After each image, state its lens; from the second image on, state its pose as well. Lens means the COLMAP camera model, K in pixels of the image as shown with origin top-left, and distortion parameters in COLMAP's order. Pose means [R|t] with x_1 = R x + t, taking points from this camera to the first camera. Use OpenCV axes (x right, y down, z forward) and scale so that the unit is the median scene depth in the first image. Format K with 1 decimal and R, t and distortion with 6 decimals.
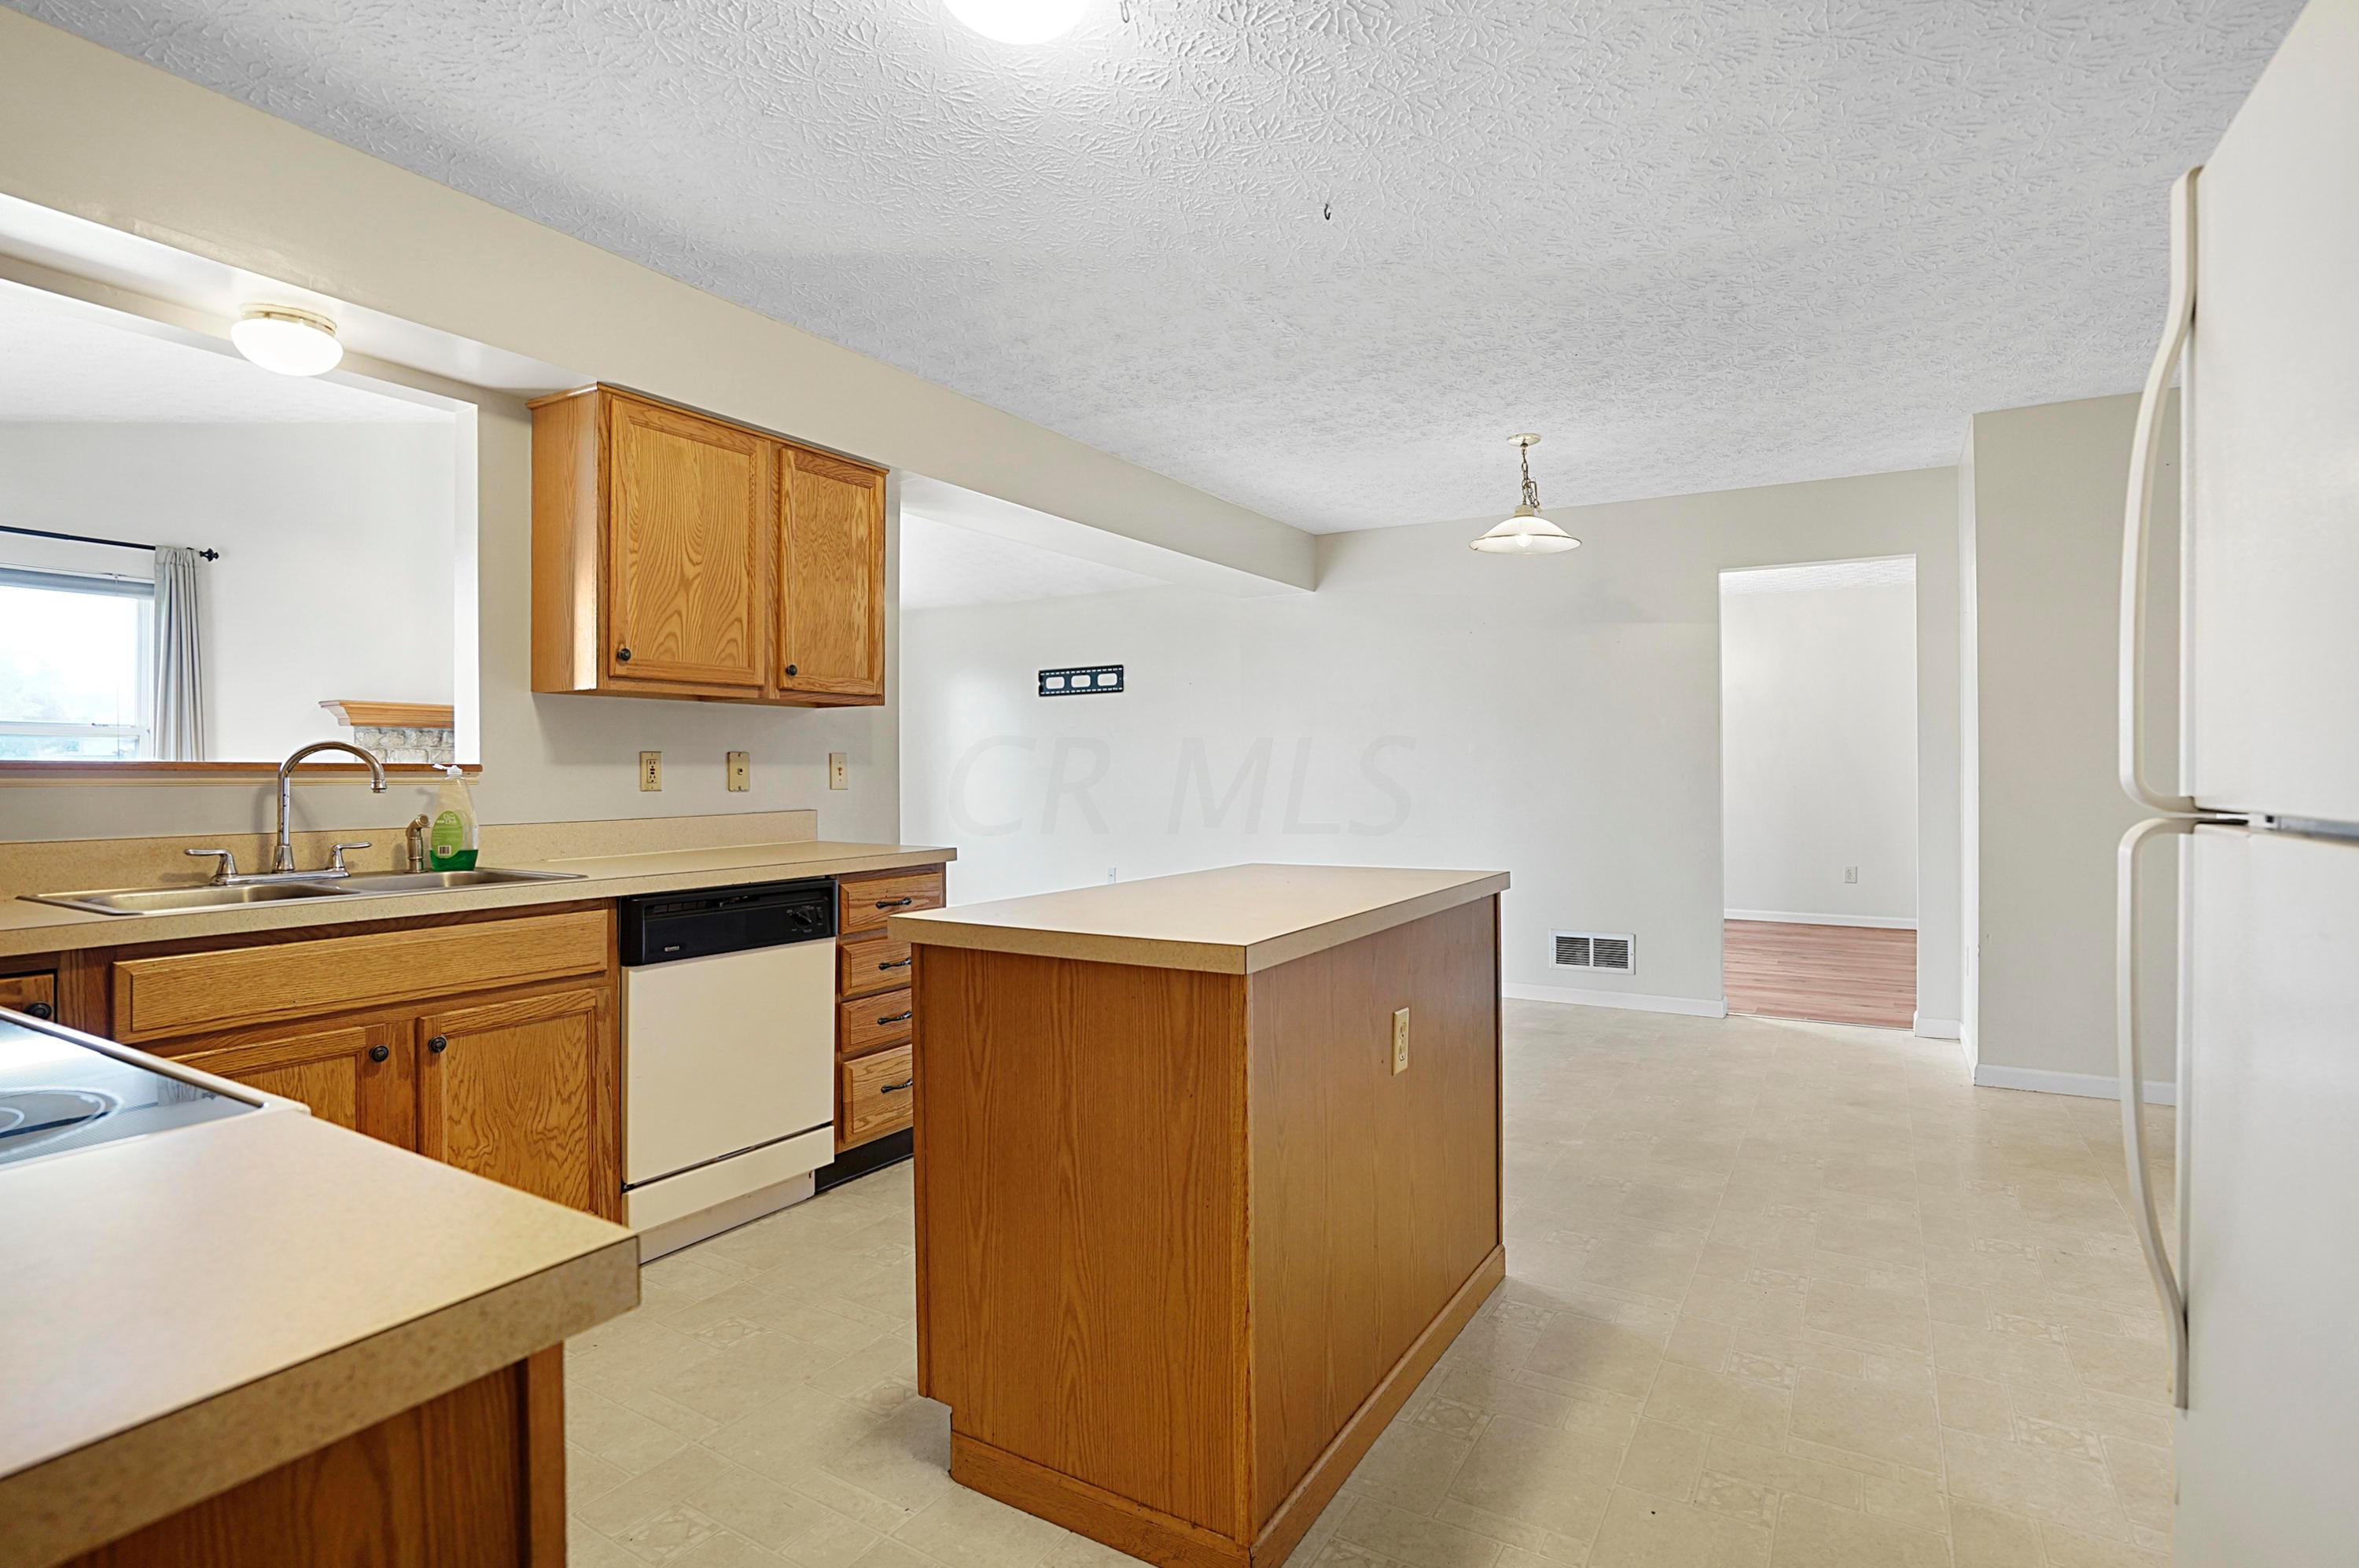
lens RADIAL K [[1177.9, 0, 1167.8], [0, 1177.9, 765.2], [0, 0, 1]] dist [-0.054251, 0.032598]
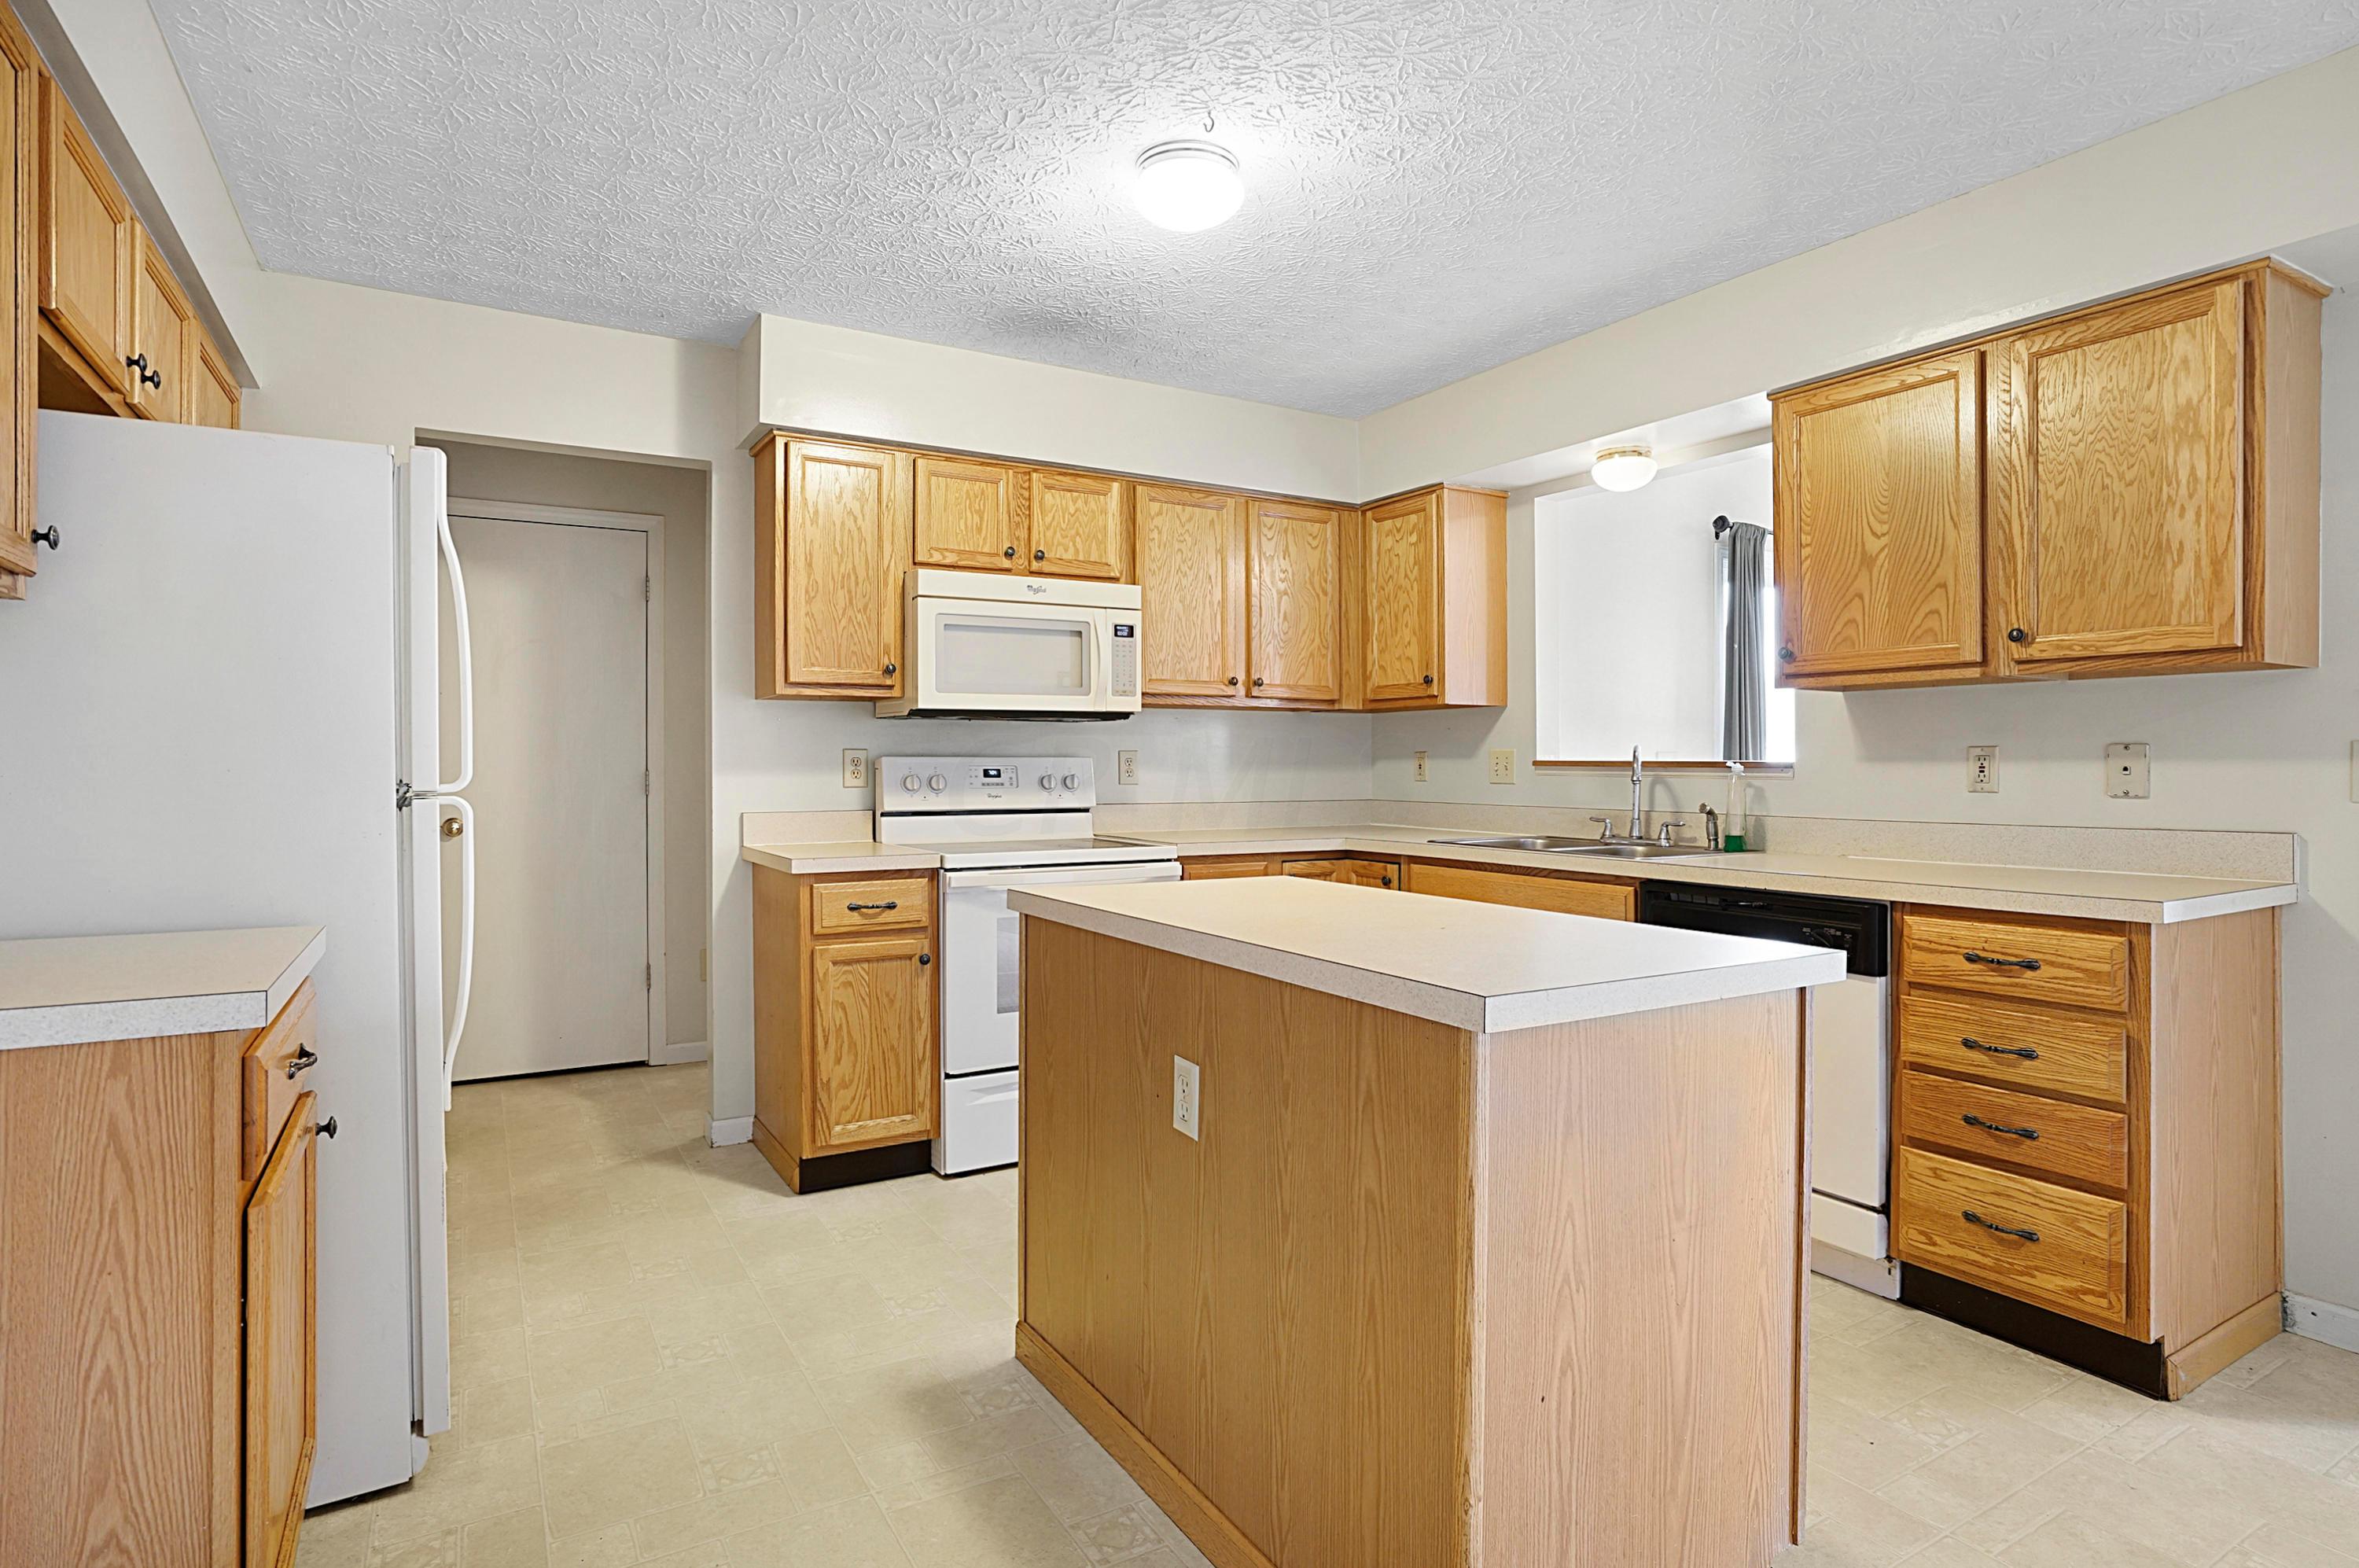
lens RADIAL K [[1203.8, 0, 1166.6], [0, 1203.8, 770.4], [0, 0, 1]] dist [-0.052599, 0.030305]
pose [[-0.468547, 0.006774, -0.883413, 0.605977], [0.003335, 0.999977, 0.005899, -0.001035], [0.883432, -0.000182, -0.468559, 0.881872]]
